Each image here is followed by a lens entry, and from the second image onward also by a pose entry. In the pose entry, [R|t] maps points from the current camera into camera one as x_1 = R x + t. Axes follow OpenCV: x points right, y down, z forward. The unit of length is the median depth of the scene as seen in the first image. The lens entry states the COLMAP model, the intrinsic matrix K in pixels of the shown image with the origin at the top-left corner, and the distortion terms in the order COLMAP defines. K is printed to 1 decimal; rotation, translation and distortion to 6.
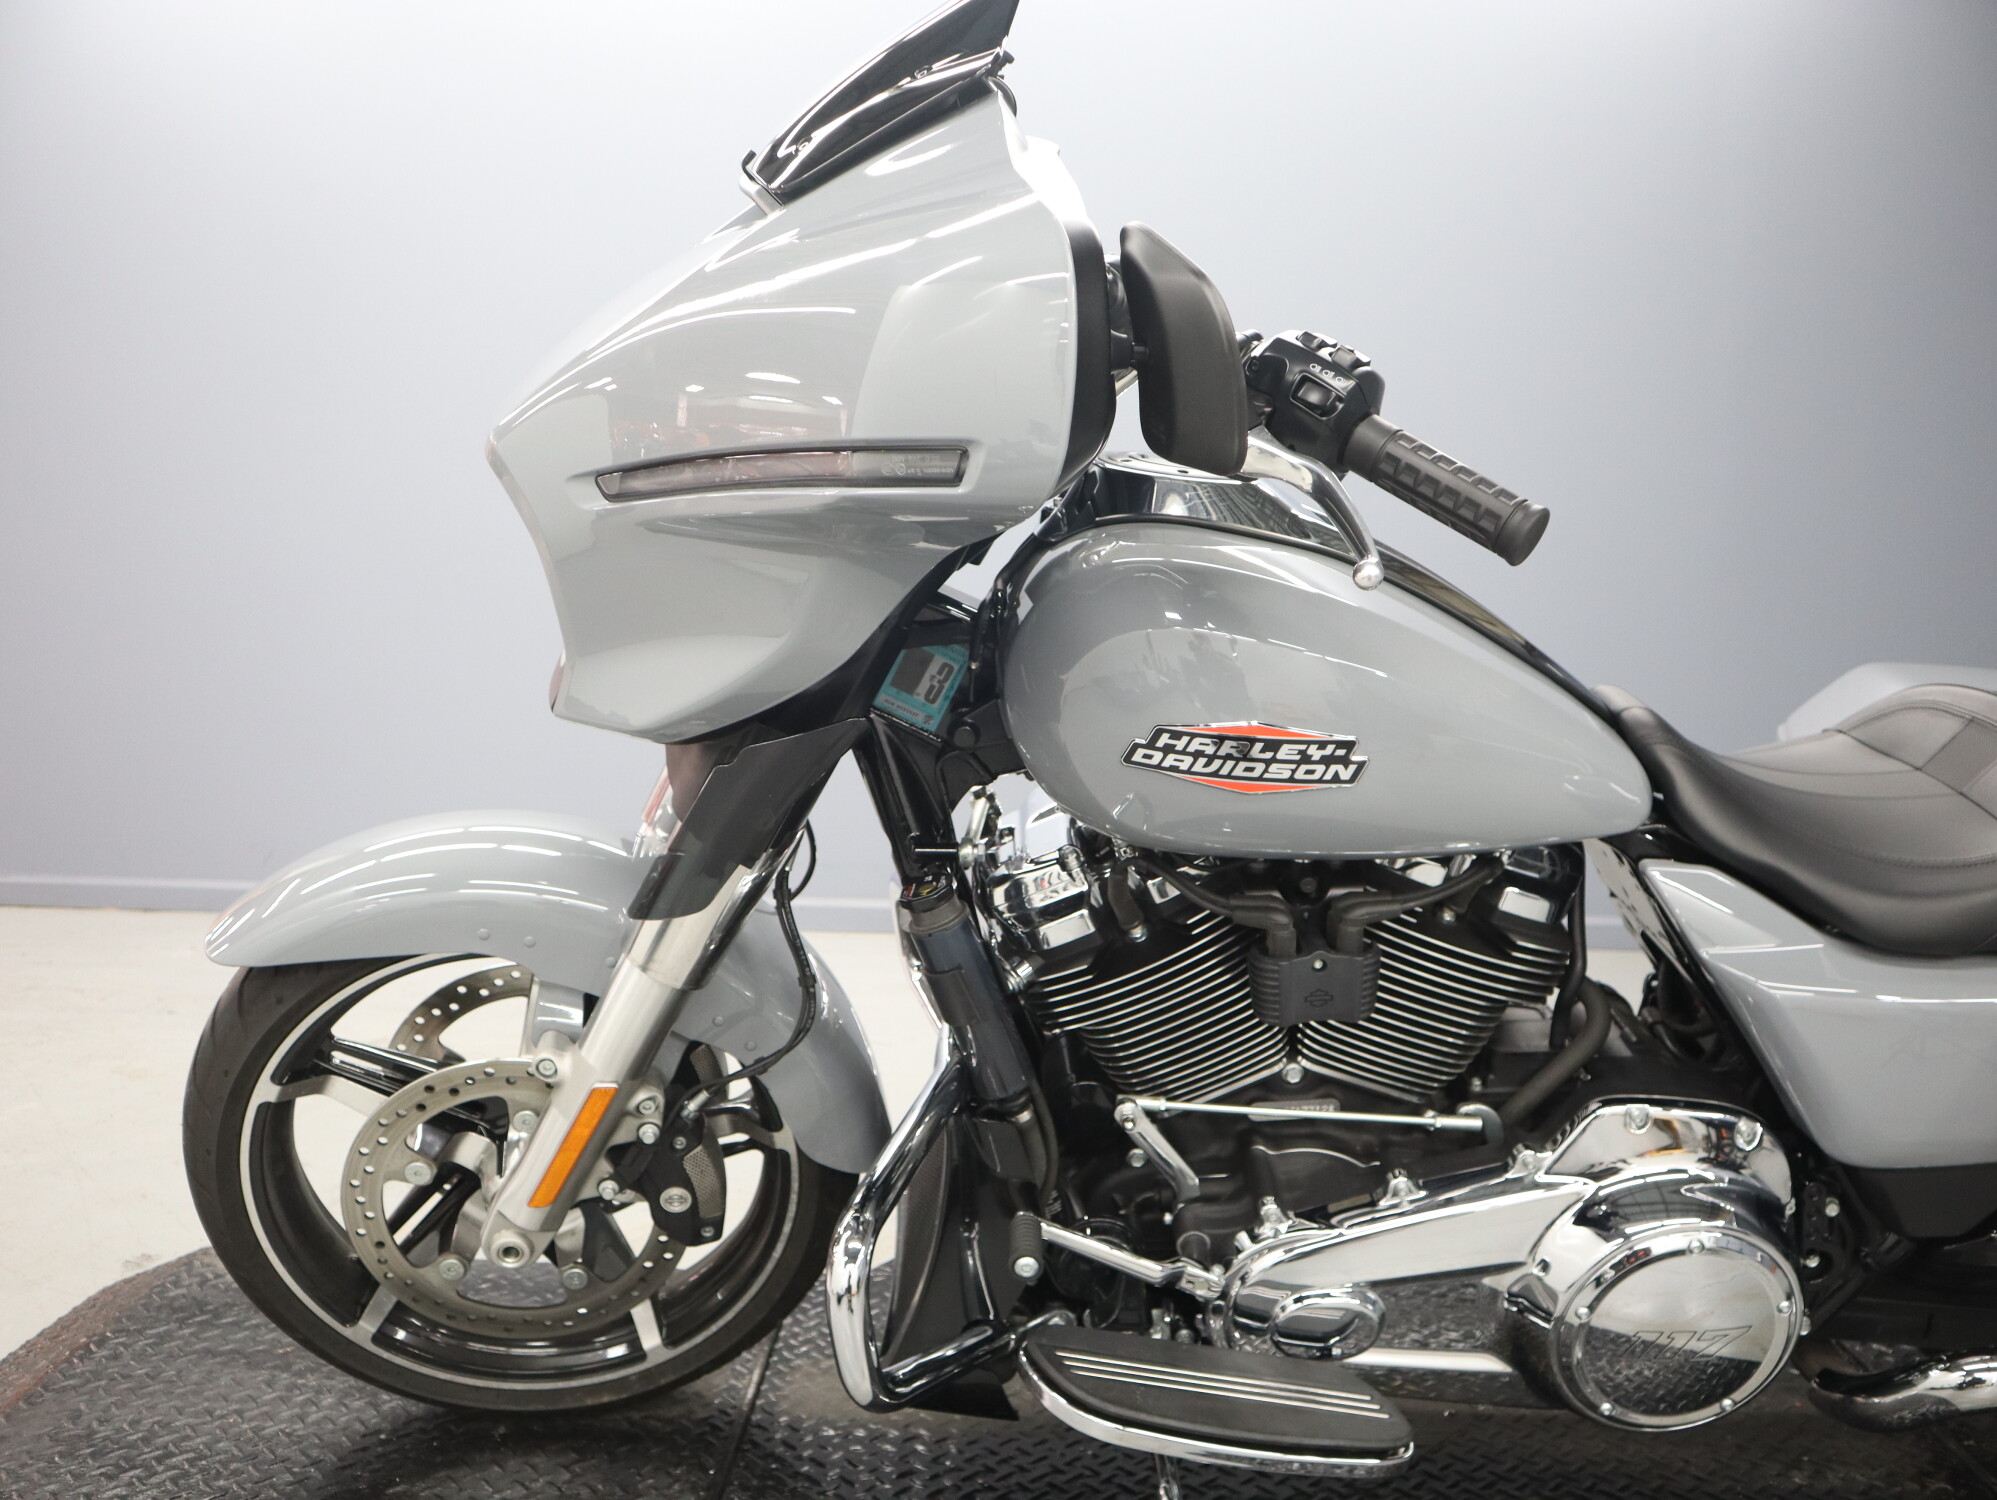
lens RADIAL K [[1551.8, 0, 987.5], [0, 1551.8, 749.3], [0, 0, 1]] dist [-0.119713, 0.075562]
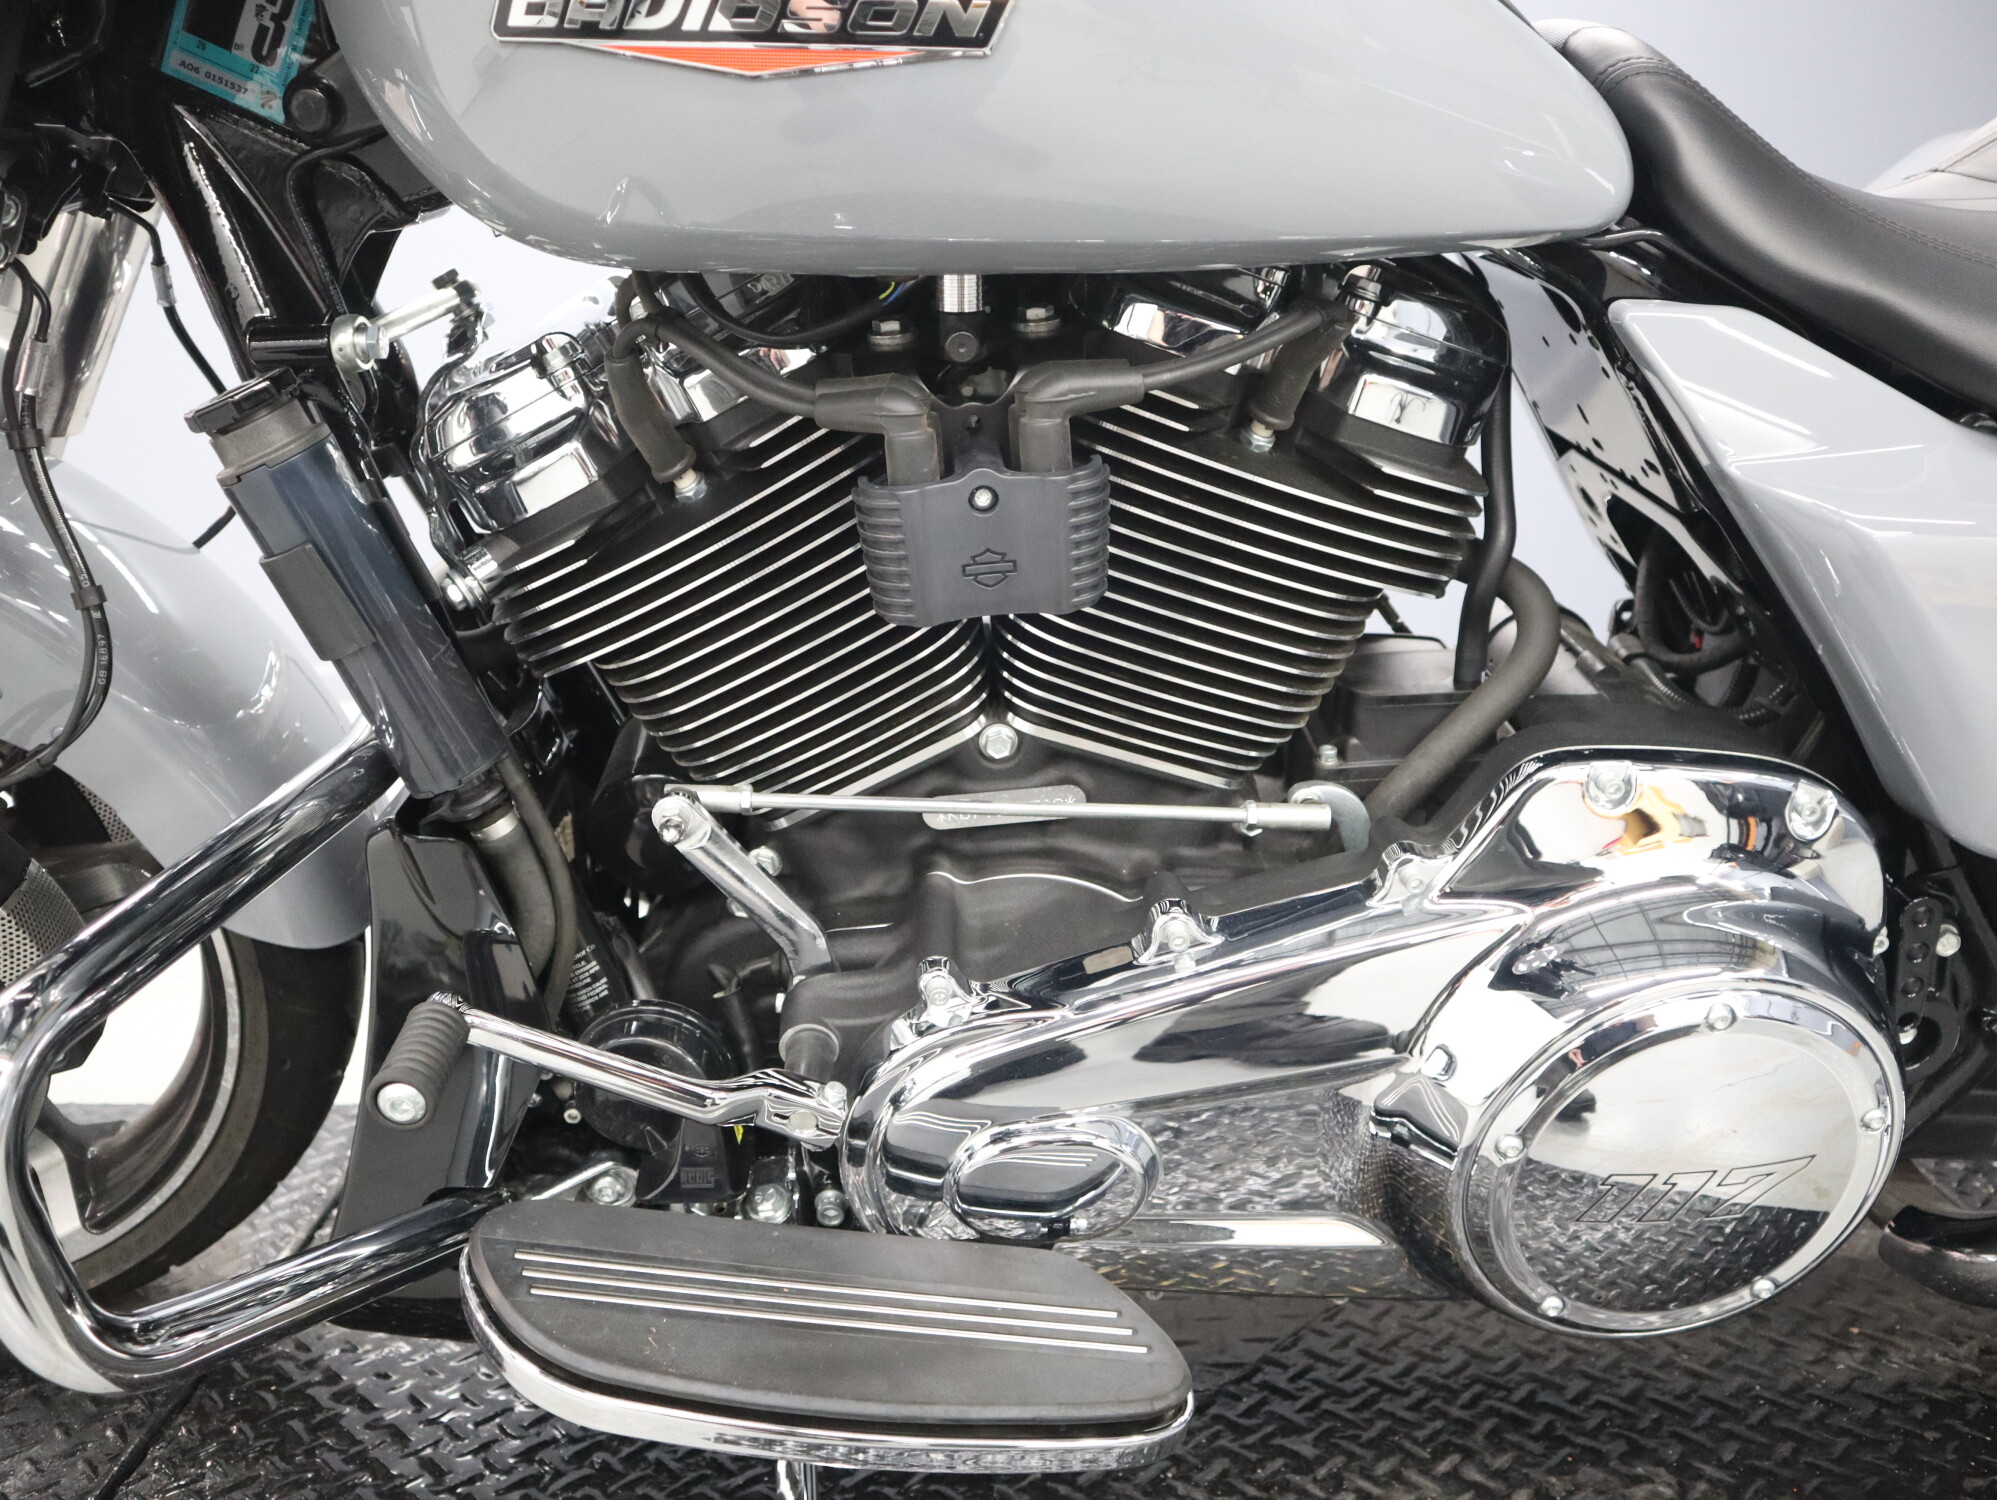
lens RADIAL K [[1551.8, 0, 987.0], [0, 1551.8, 748.7], [0, 0, 1]] dist [-0.119713, 0.075562]
pose [[0.998763, -0.040554, 0.028777, 0.184425], [0.036713, 0.991686, 0.123332, 0.147936], [-0.033539, -0.122122, 0.991948, 0.449892]]
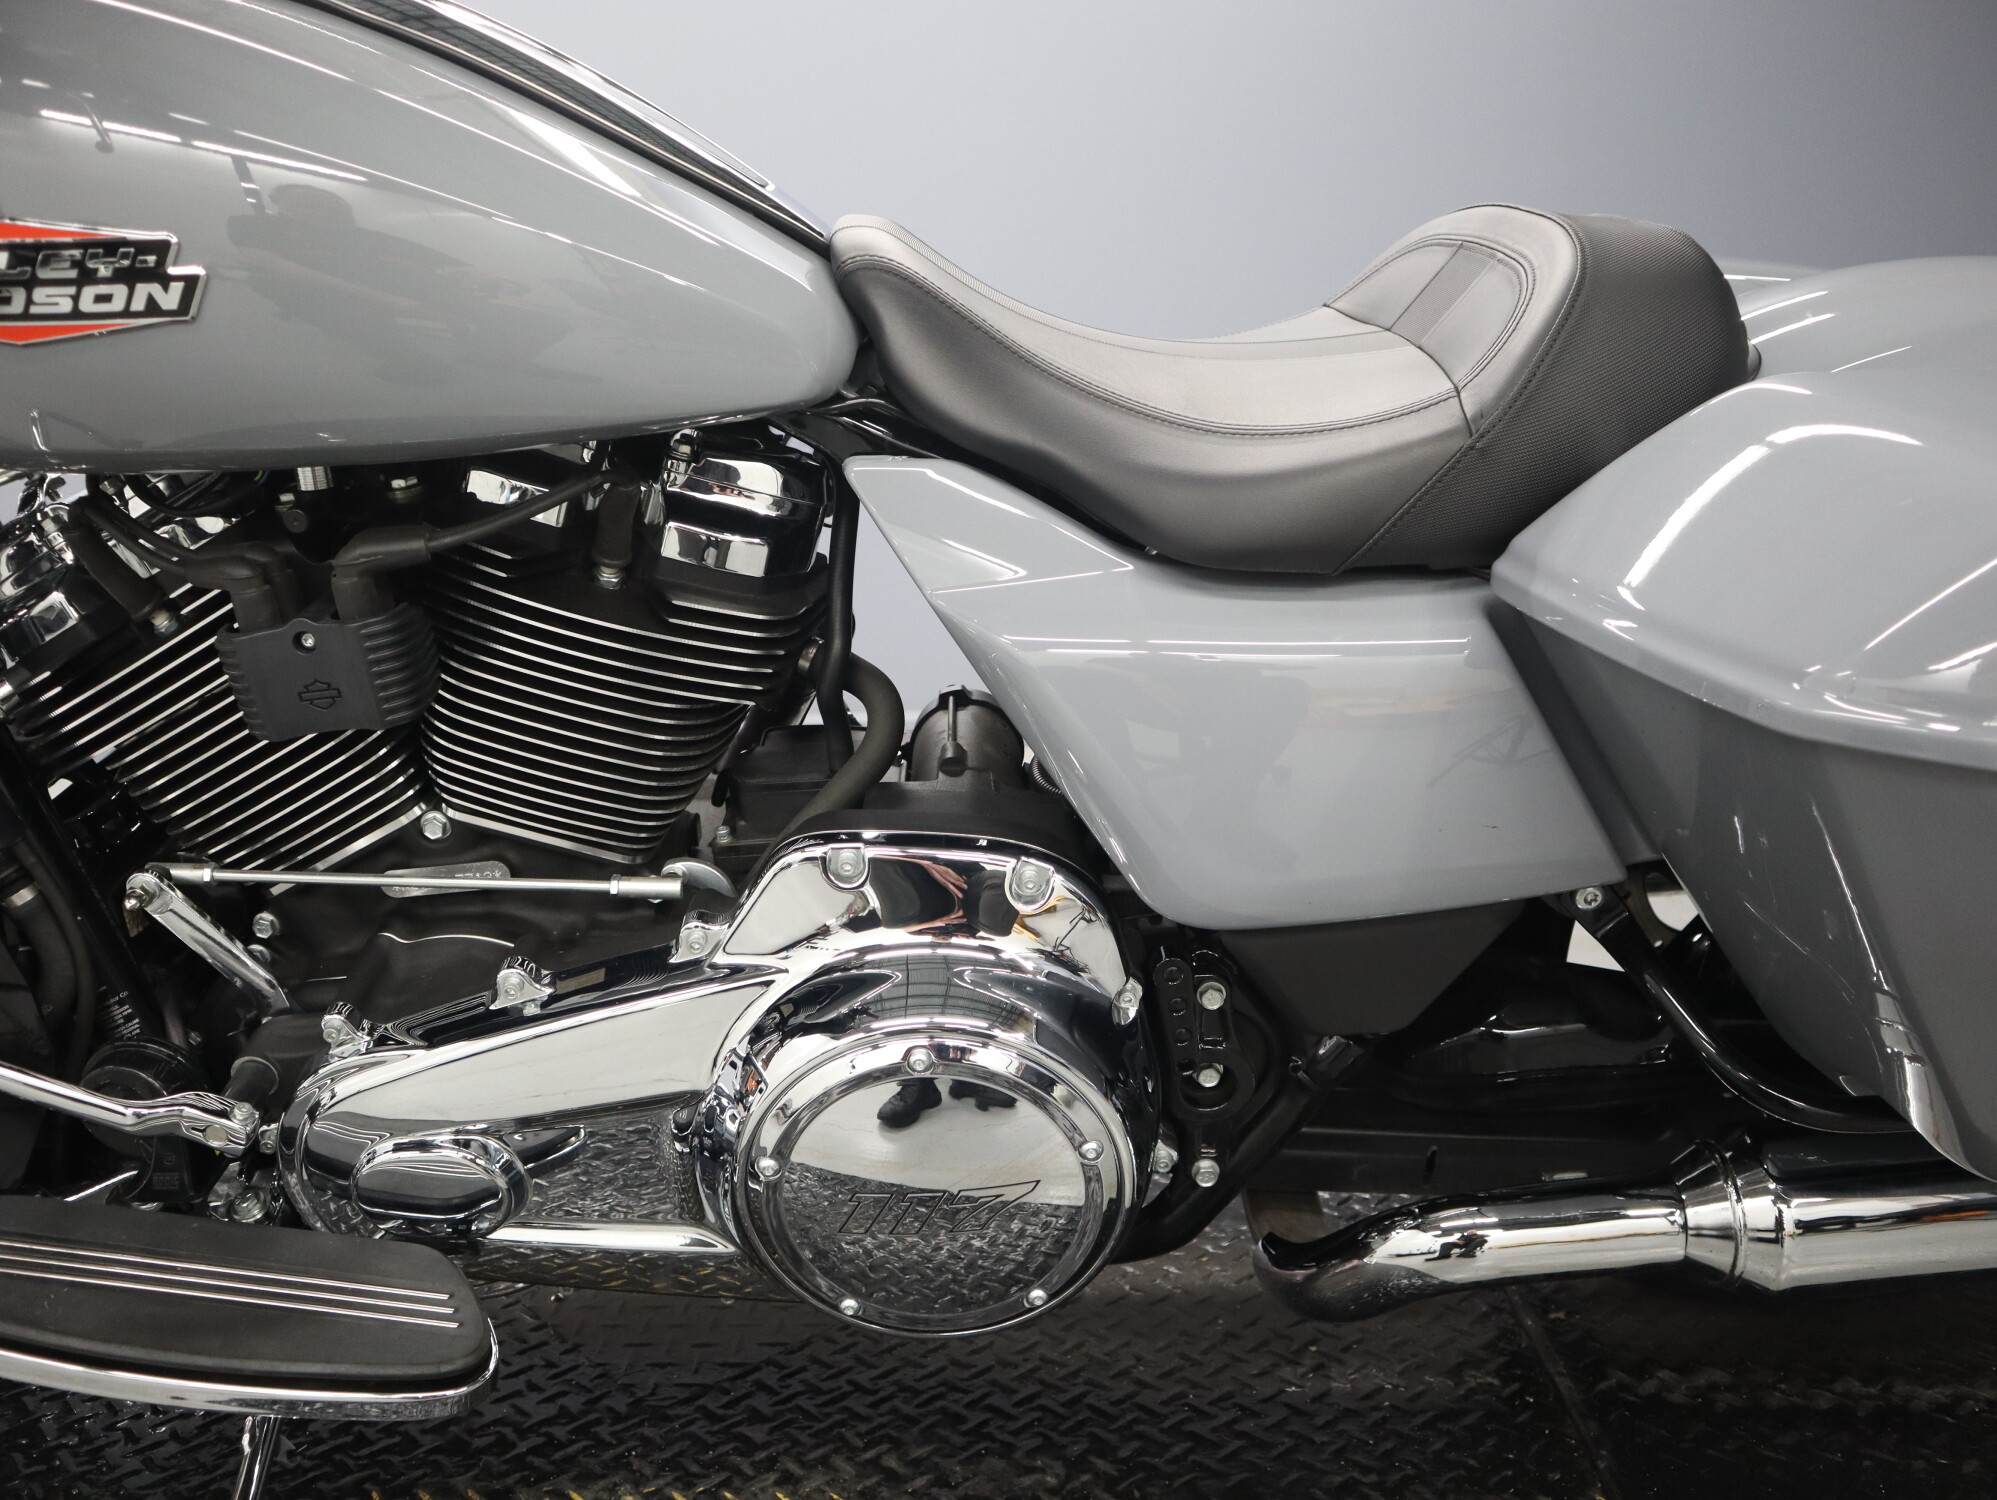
lens RADIAL K [[1551.8, 0, 987.7], [0, 1551.8, 745.2], [0, 0, 1]] dist [-0.119713, 0.075562]
pose [[0.998695, -0.049934, -0.010697, 0.470114], [0.050689, 0.994746, 0.088949, 0.131496], [0.006200, -0.089375, 0.995979, 0.337806]]
